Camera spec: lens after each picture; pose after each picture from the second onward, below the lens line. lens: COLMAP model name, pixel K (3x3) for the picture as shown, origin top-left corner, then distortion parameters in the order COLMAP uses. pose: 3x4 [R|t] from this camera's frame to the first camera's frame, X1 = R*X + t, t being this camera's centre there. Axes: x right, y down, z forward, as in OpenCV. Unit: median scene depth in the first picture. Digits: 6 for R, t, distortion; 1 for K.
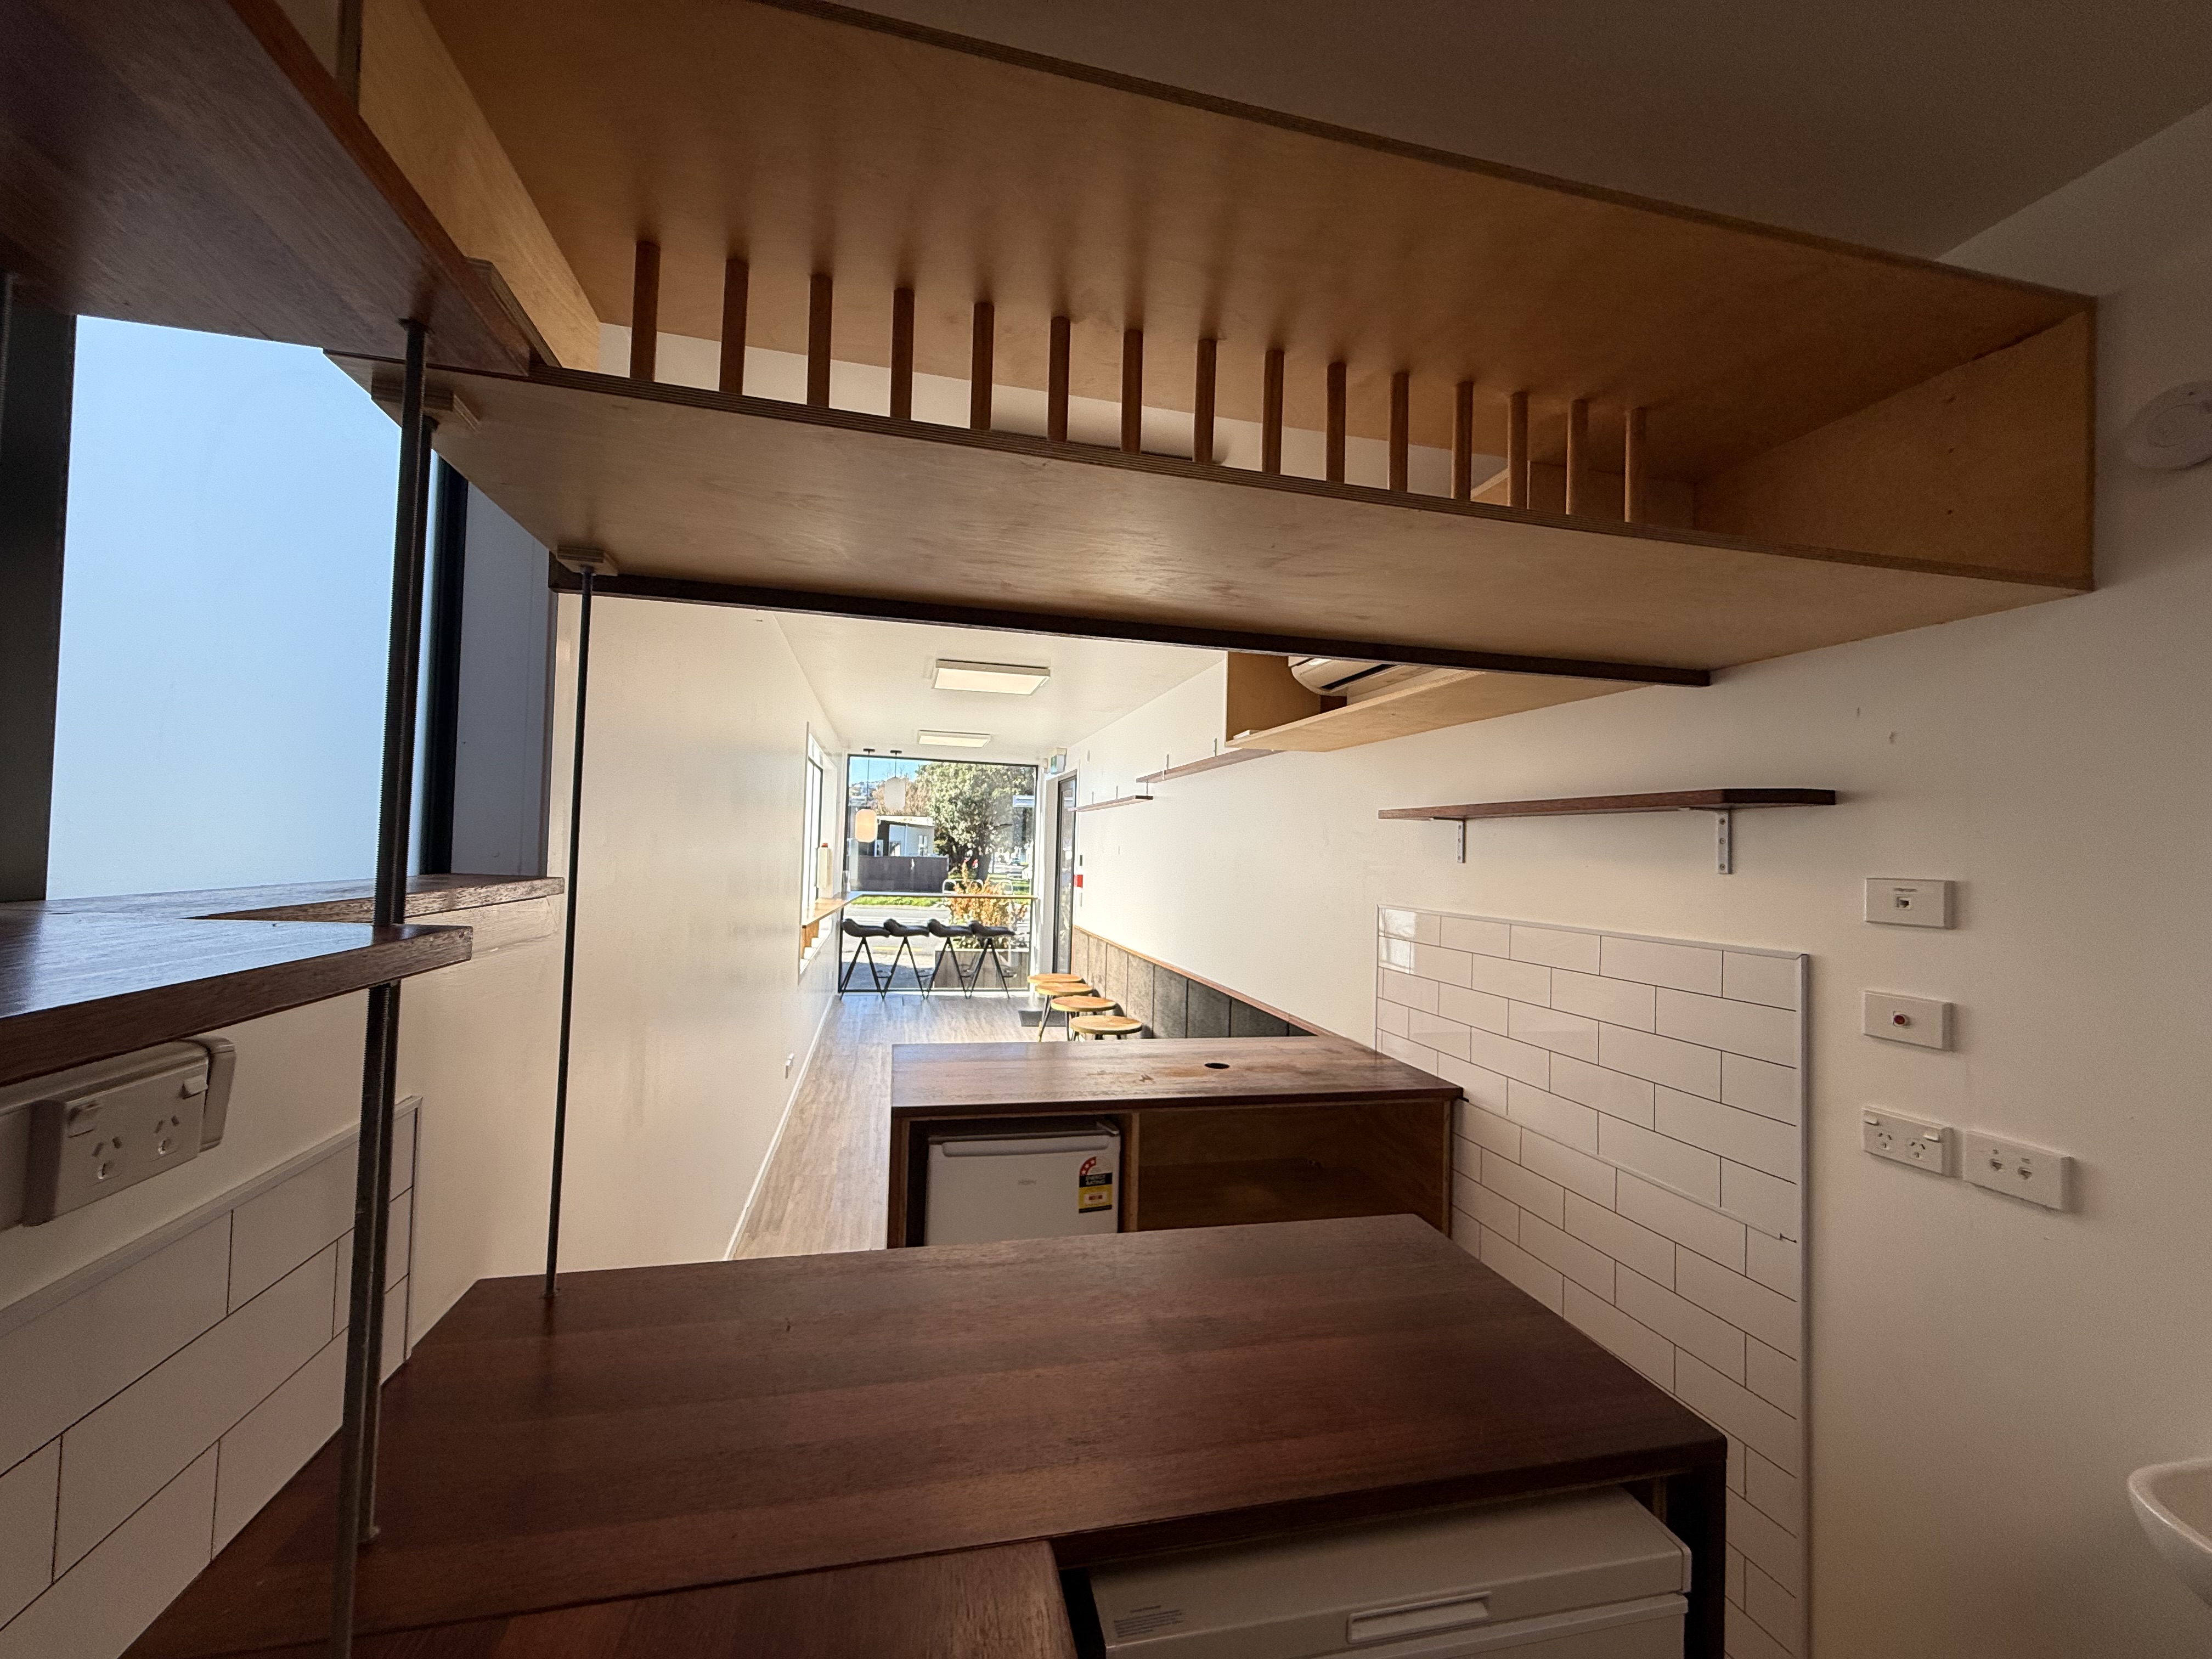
lens RADIAL K [[881.4, 0, 1095.2], [0, 881.4, 827.9], [0, 0, 1]] dist [-0.008645, -0.000084]
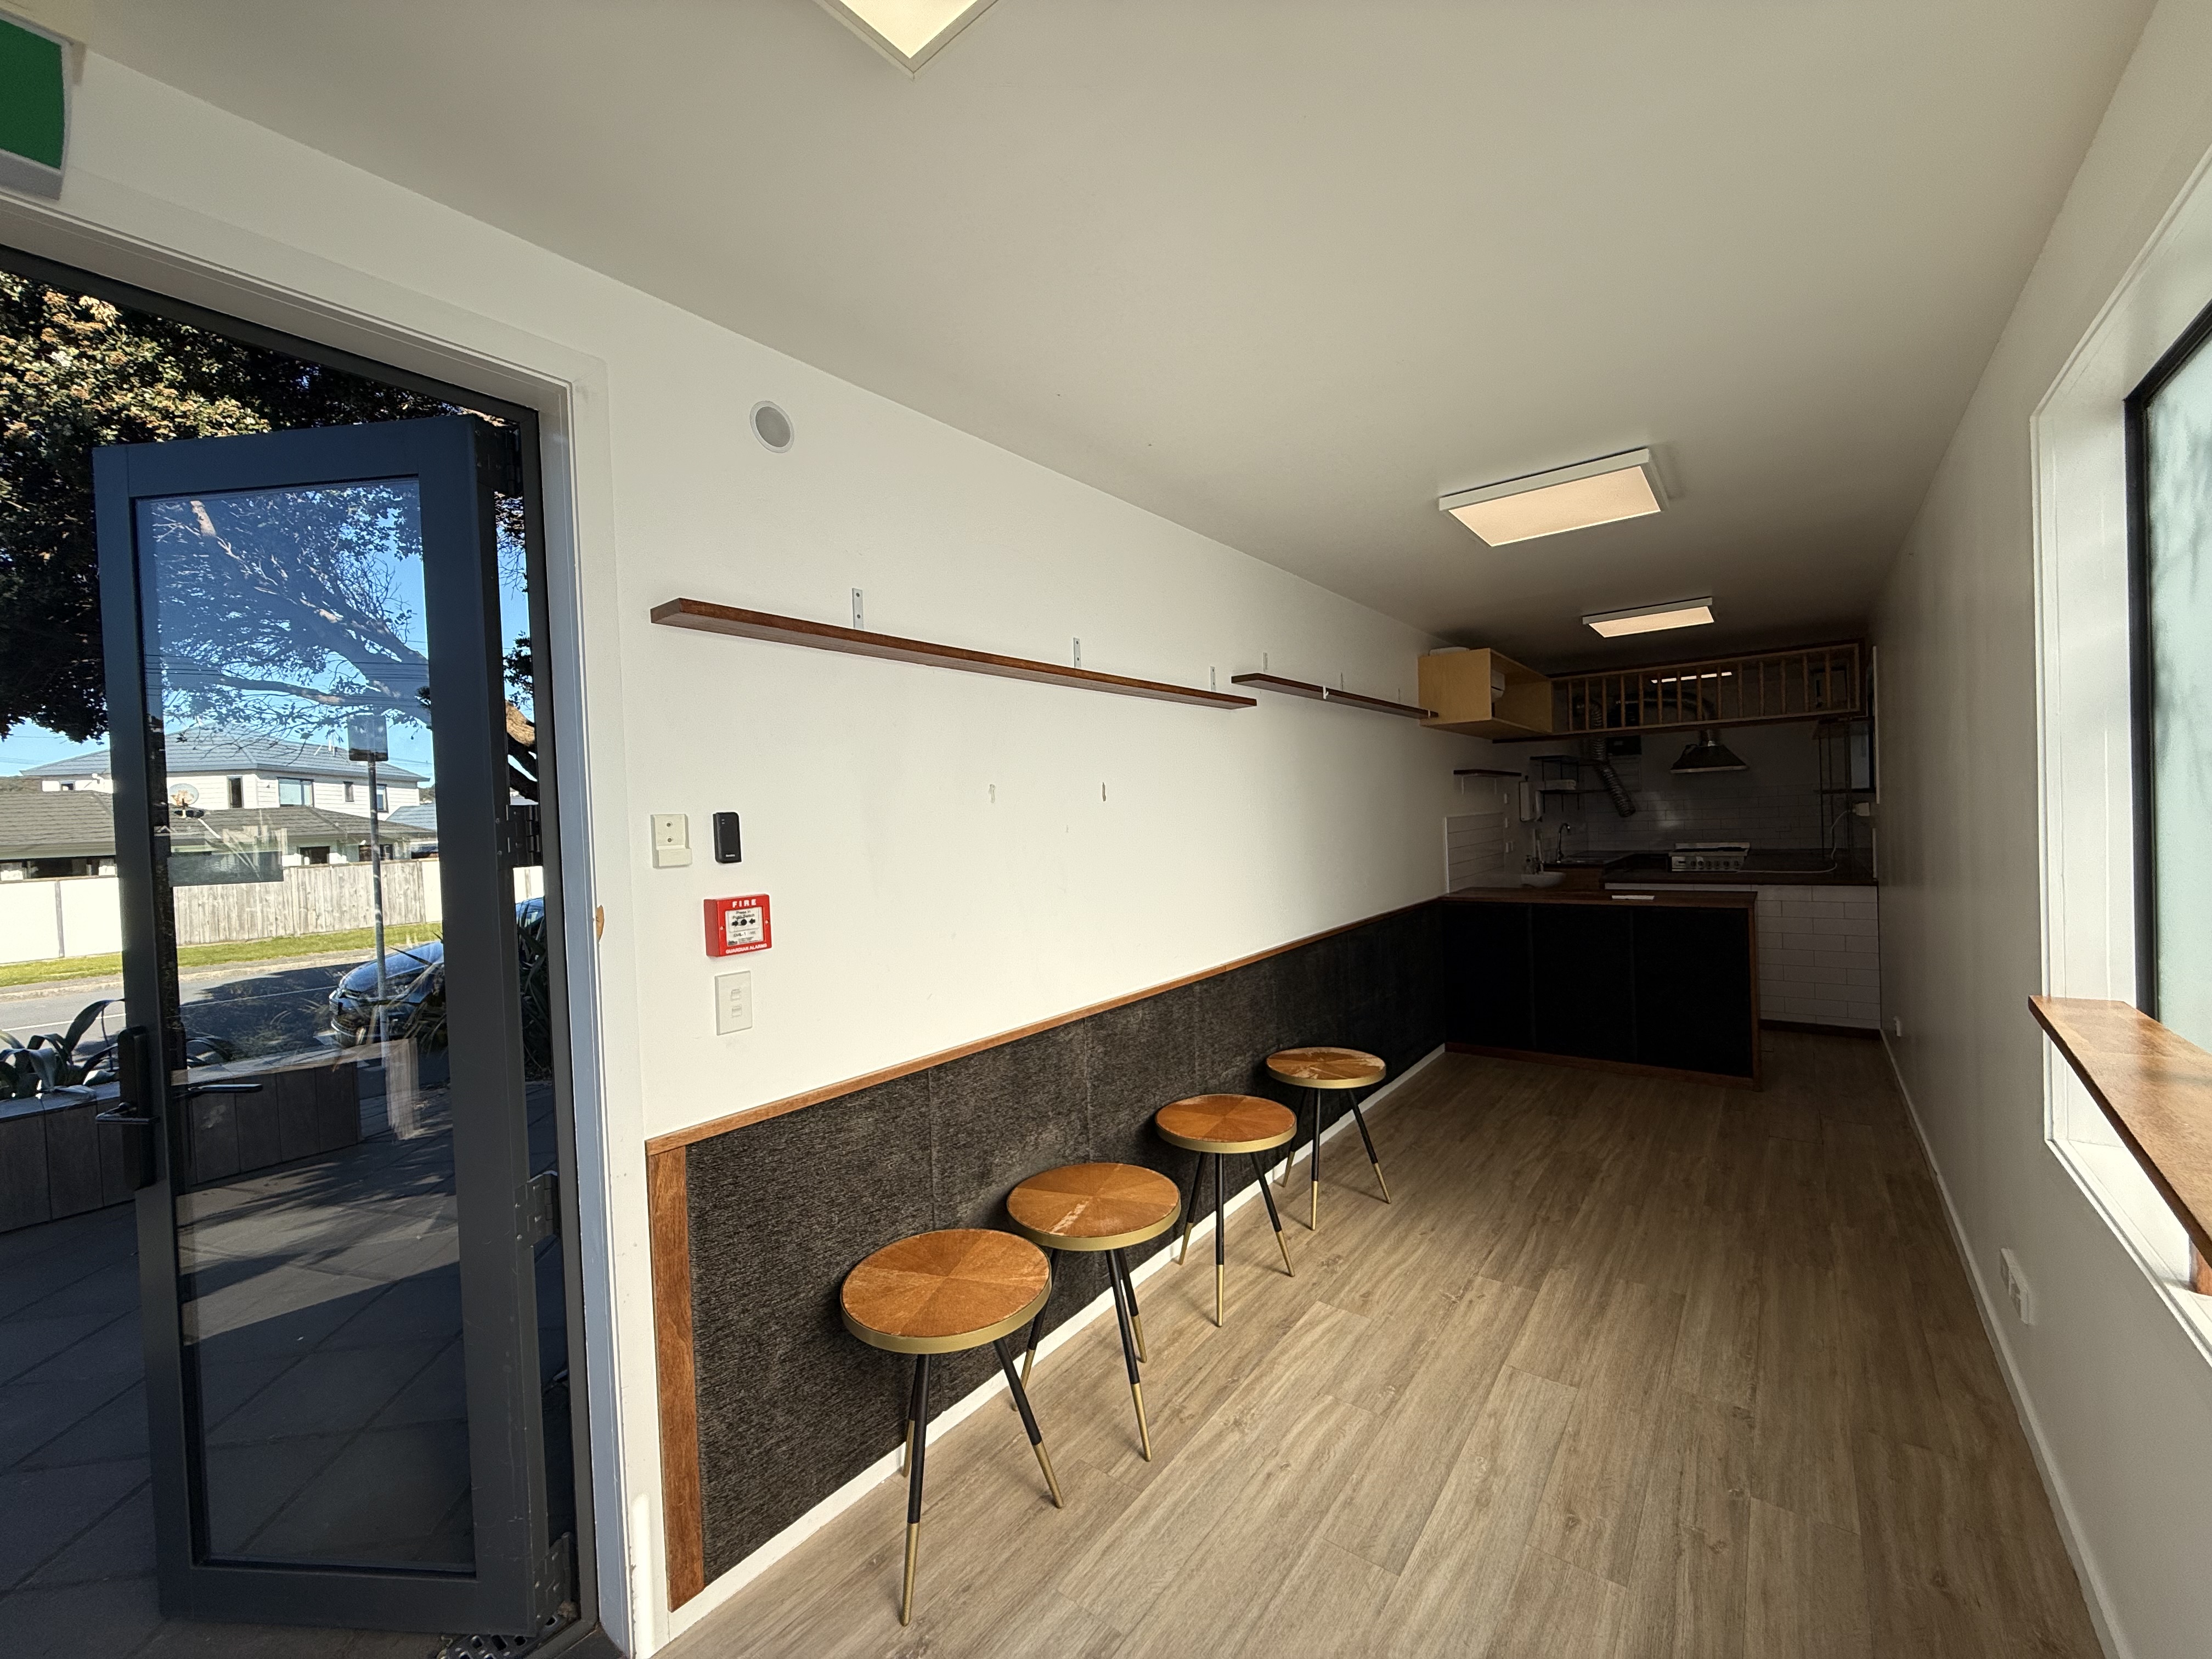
lens RADIAL K [[881.4, 0, 1095.2], [0, 881.4, 827.9], [0, 0, 1]] dist [-0.008645, -0.000084]
pose [[-0.630541, -0.032760, 0.775465, -0.409335], [-0.016130, 0.999446, 0.029107, 0.041942], [-0.775989, 0.005845, -0.630720, 1.718211]]
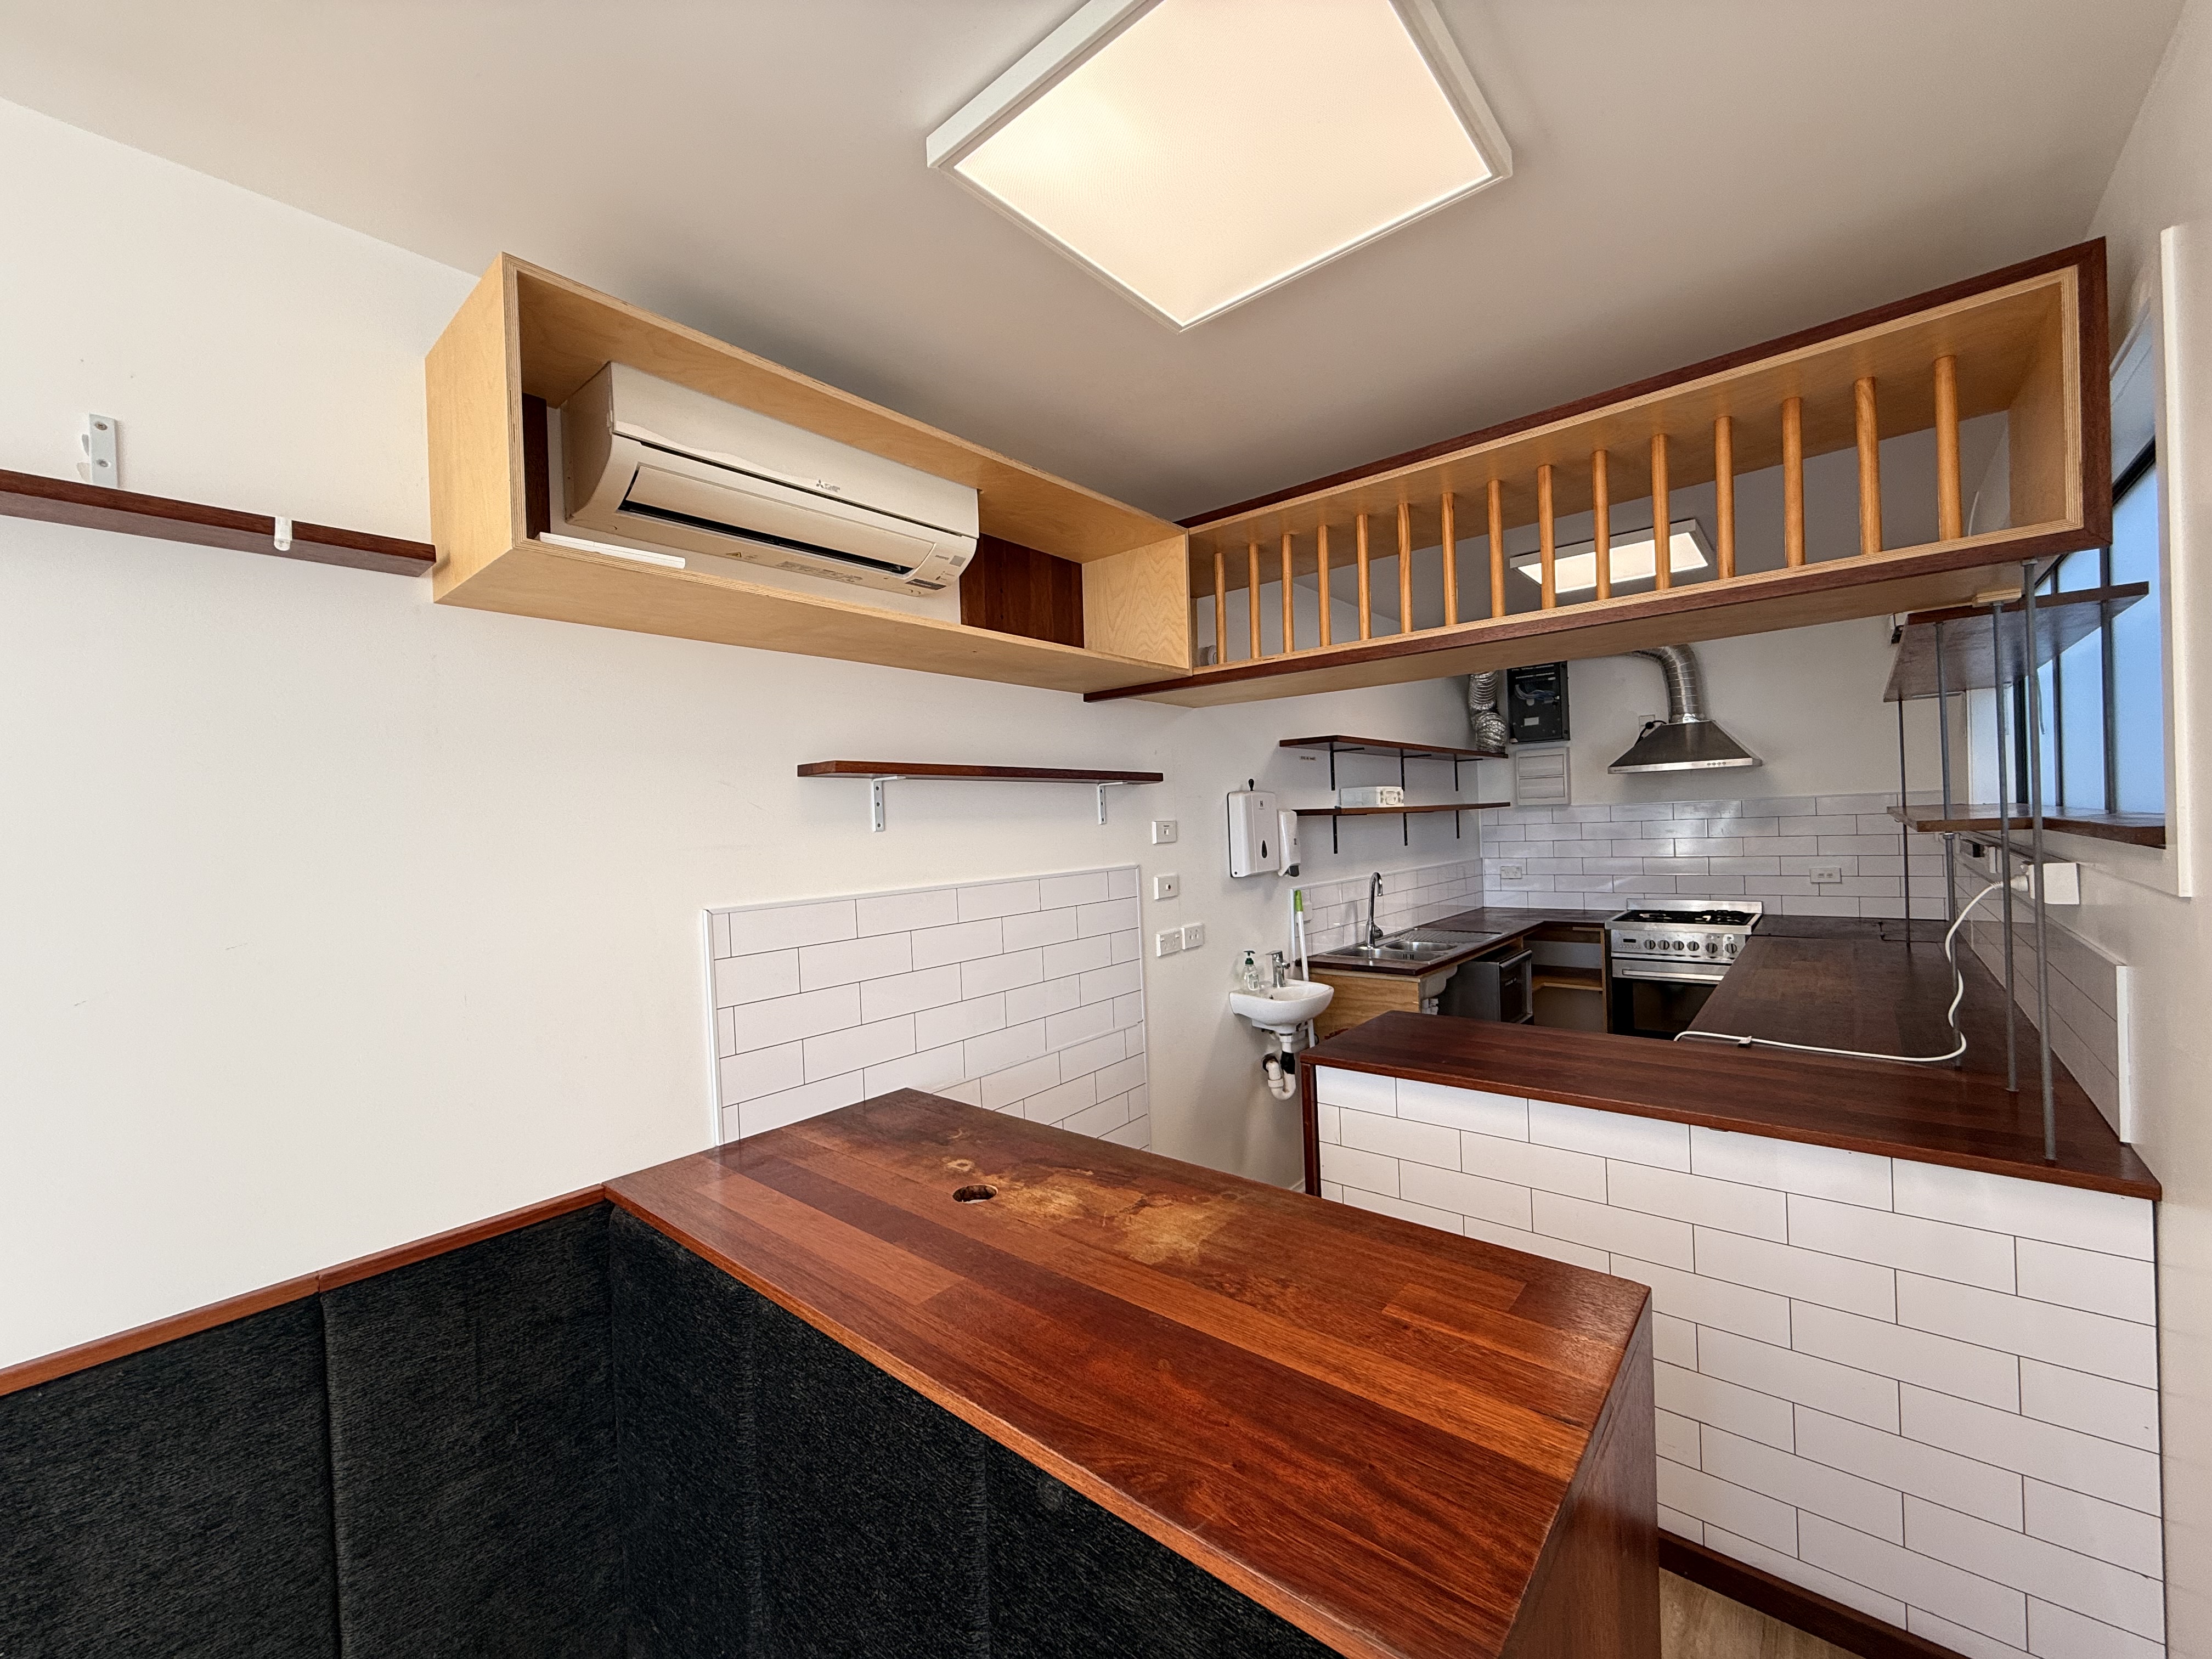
lens RADIAL K [[881.4, 0, 1095.2], [0, 881.4, 827.9], [0, 0, 1]] dist [-0.008645, -0.000084]
pose [[-0.586940, -0.010255, 0.809566, -0.212928], [-0.002198, 0.999936, 0.011073, 0.015230], [-0.809628, 0.004719, -0.586925, 0.724347]]
